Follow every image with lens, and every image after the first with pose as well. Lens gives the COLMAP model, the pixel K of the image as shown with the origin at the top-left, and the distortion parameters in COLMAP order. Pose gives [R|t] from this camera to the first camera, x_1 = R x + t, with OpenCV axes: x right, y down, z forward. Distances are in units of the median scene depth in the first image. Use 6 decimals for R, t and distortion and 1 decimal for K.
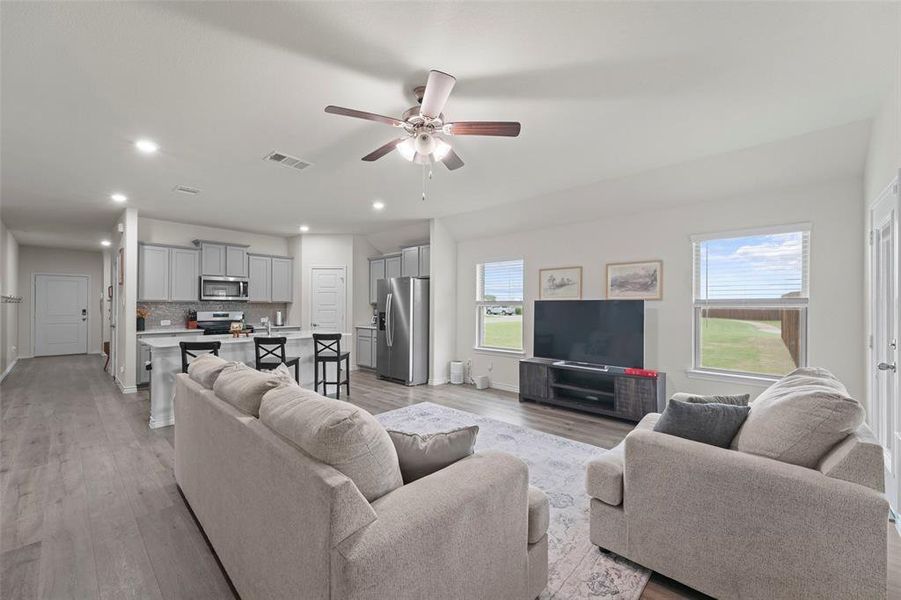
lens RADIAL K [[356.8, 0, 445.5], [0, 356.8, 303.5], [0, 0, 1]] dist [0.010635, -0.003071]
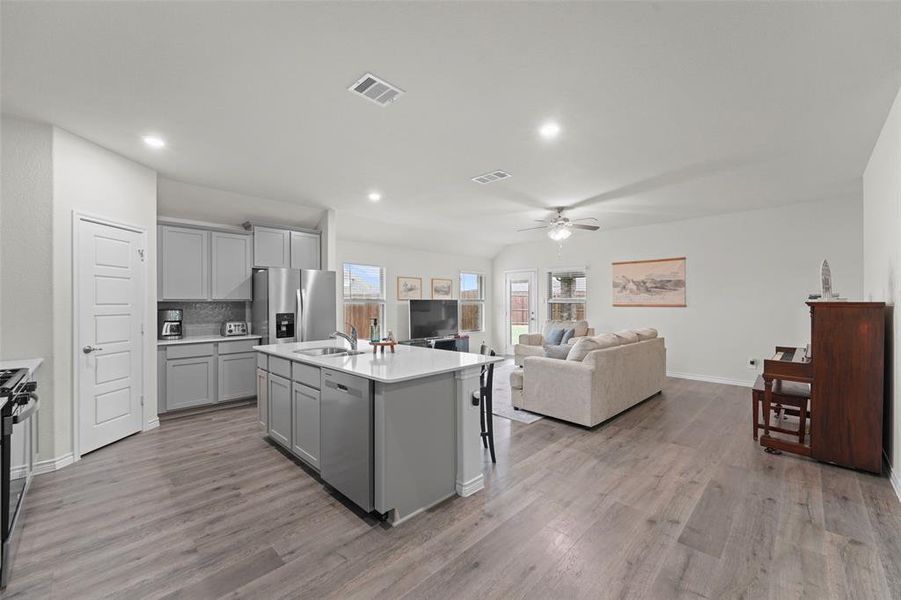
lens RADIAL K [[356.8, 0, 445.6], [0, 356.8, 300.6], [0, 0, 1]] dist [0.010635, -0.003071]
pose [[0.037103, 0.002727, 0.999308, -0.948103], [-0.002795, 0.999993, -0.002625, -0.000547], [-0.999308, -0.002696, 0.037111, 0.665928]]
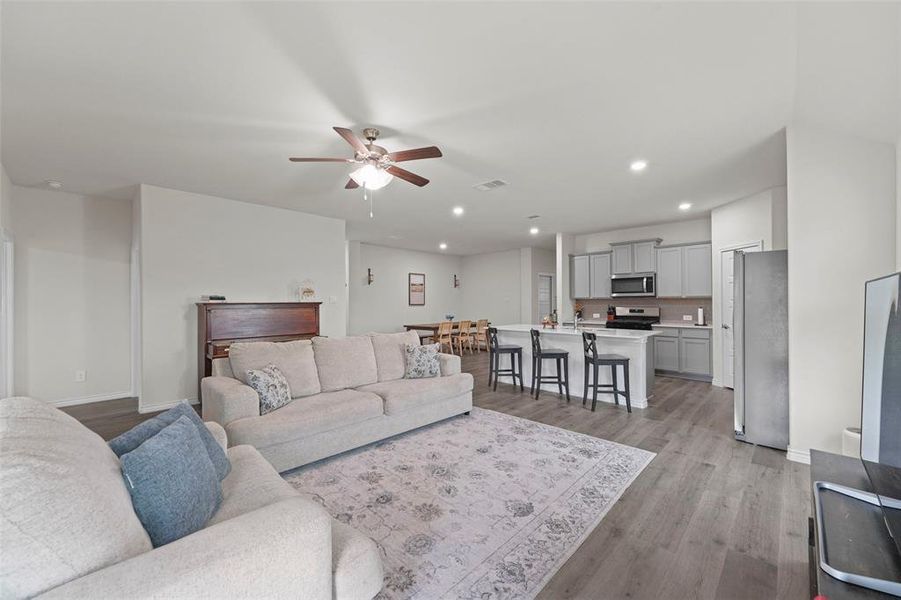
lens RADIAL K [[356.8, 0, 440.8], [0, 356.8, 295.7], [0, 0, 1]] dist [0.010635, -0.003071]
pose [[-0.028860, -0.020901, -0.999365, 0.480173], [0.009560, 0.999730, -0.021185, 0.005762], [0.999538, -0.010165, -0.028653, 0.520099]]
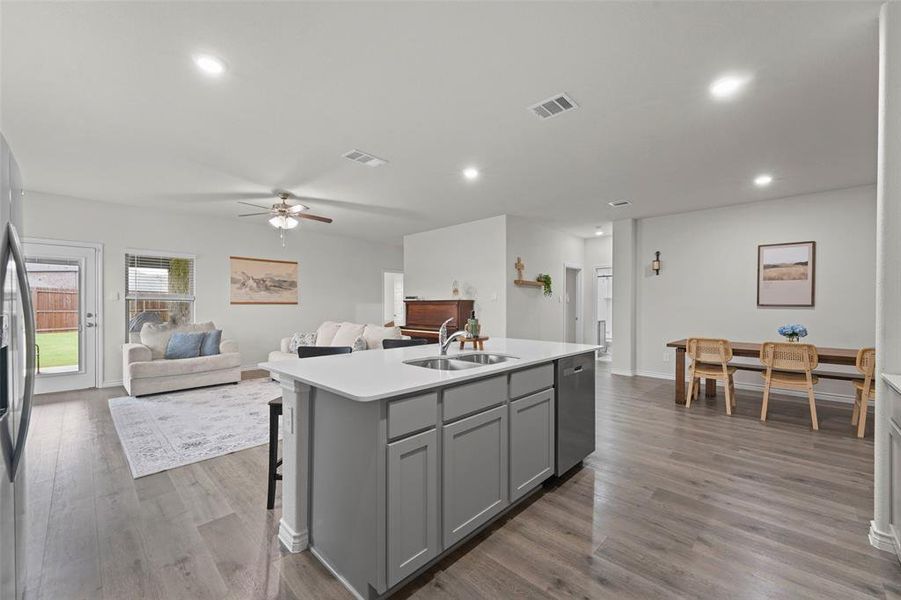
lens RADIAL K [[356.8, 0, 443.1], [0, 356.8, 304.4], [0, 0, 1]] dist [0.010635, -0.003071]
pose [[-0.999597, -0.004972, 0.027952, -0.417995], [-0.005139, 0.999969, -0.005908, 0.018270], [-0.027922, -0.006050, -0.999592, 1.224819]]
